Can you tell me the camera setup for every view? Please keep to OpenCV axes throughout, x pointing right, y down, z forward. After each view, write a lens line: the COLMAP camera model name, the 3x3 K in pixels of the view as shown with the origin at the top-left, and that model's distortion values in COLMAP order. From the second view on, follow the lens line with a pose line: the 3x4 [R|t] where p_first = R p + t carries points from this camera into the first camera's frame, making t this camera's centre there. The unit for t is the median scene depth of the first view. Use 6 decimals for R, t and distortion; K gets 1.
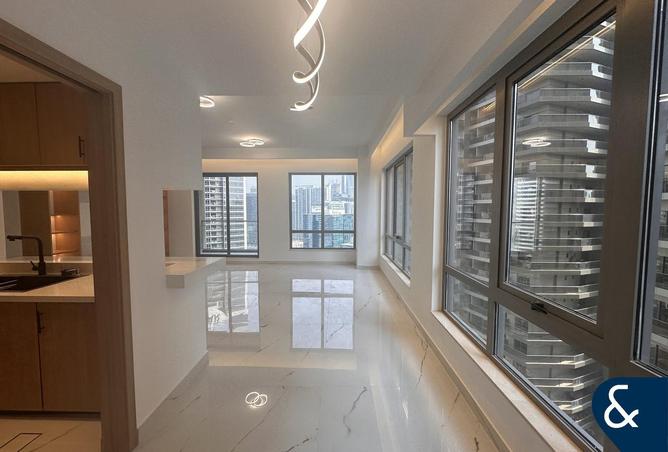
lens RADIAL K [[265.3, 0, 334.0], [0, 265.3, 226.0], [0, 0, 1]] dist [-0.002394, -0.000328]
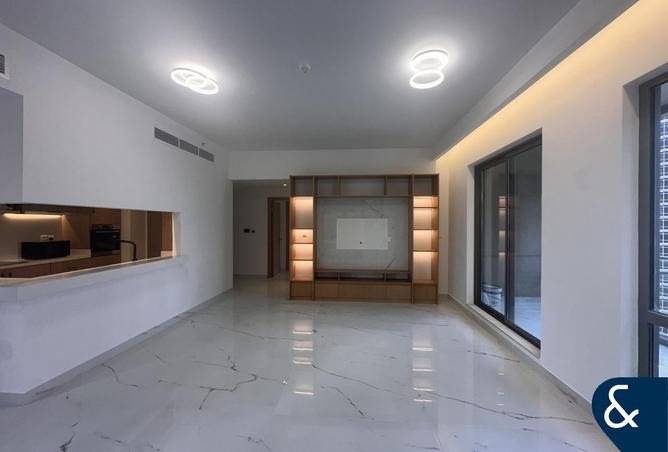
lens RADIAL K [[265.3, 0, 334.0], [0, 265.3, 226.0], [0, 0, 1]] dist [-0.002394, -0.000328]
pose [[-0.057107, 0.003977, -0.998360, 0.103985], [-0.066127, 0.997781, 0.007757, -0.043582], [0.996176, 0.066462, -0.056717, 0.729537]]
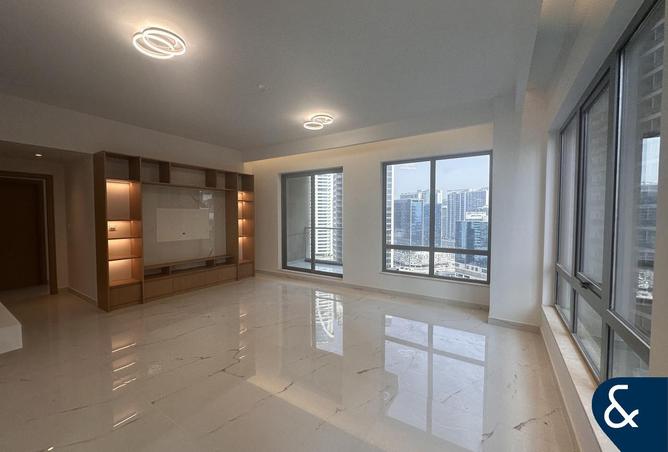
lens RADIAL K [[265.3, 0, 334.0], [0, 265.3, 226.0], [0, 0, 1]] dist [-0.002394, -0.000328]
pose [[0.855054, 0.020746, -0.518124, 0.087533], [-0.032991, 0.999351, -0.014430, -0.018510], [0.517488, 0.029432, 0.855184, 0.338573]]
